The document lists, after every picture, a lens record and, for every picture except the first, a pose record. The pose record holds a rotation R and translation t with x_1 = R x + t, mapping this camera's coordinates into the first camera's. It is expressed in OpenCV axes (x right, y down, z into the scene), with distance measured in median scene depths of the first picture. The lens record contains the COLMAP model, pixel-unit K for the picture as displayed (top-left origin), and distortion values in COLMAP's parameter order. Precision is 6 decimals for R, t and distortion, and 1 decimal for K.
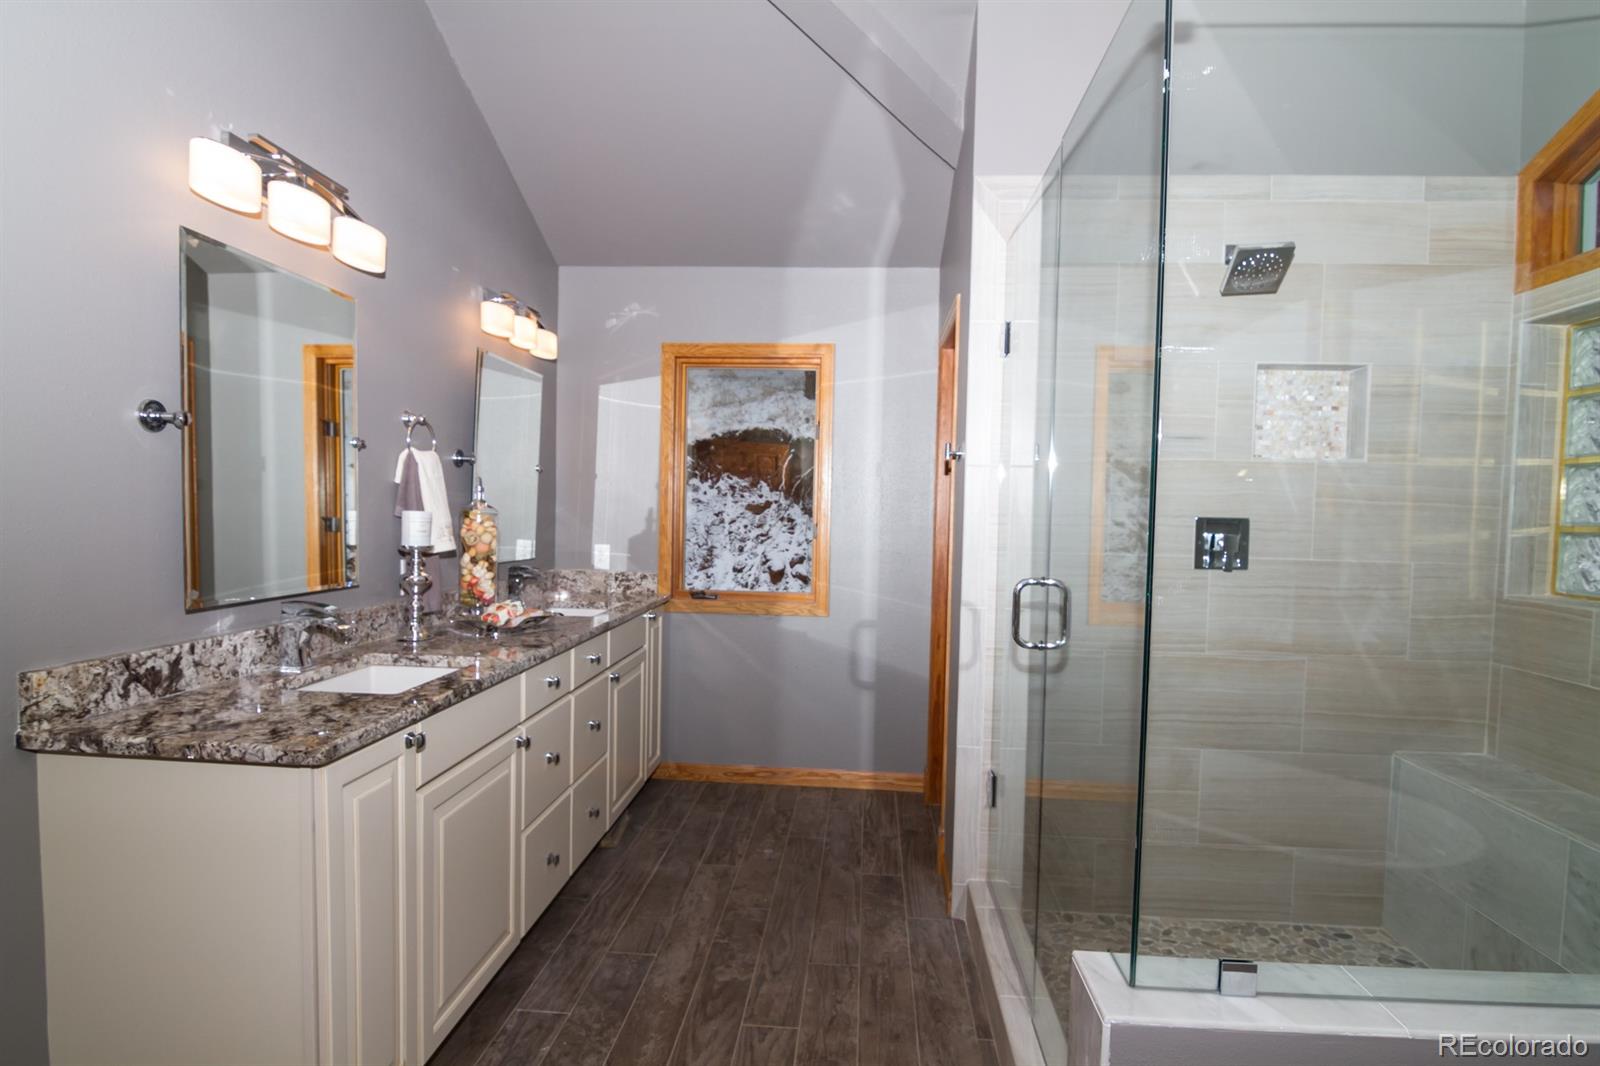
lens RADIAL K [[810.8, 0, 801.7], [0, 810.8, 539.3], [0, 0, 1]] dist [-0.000103, -0.018686]
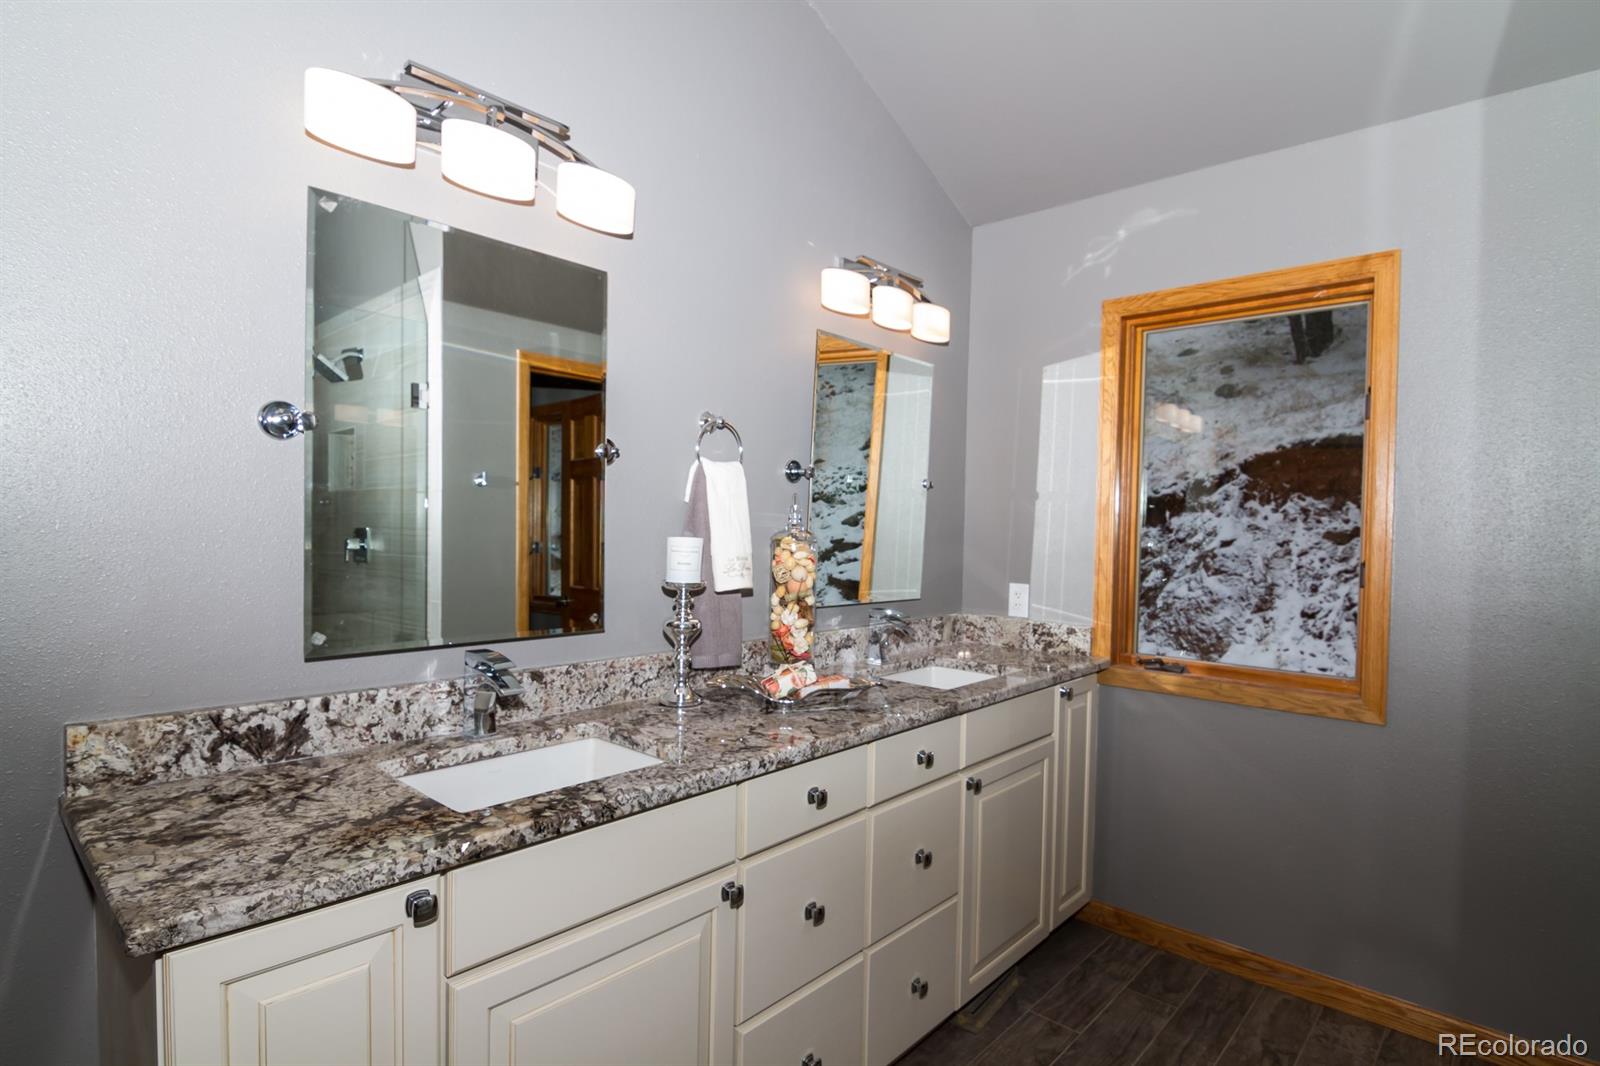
lens RADIAL K [[810.8, 0, 801.7], [0, 810.8, 539.3], [0, 0, 1]] dist [-0.000103, -0.018686]
pose [[0.789092, 0.005436, -0.614251, 0.063354], [-0.026581, 0.999326, -0.025302, -0.011729], [0.613700, 0.036293, 0.788705, 0.331394]]
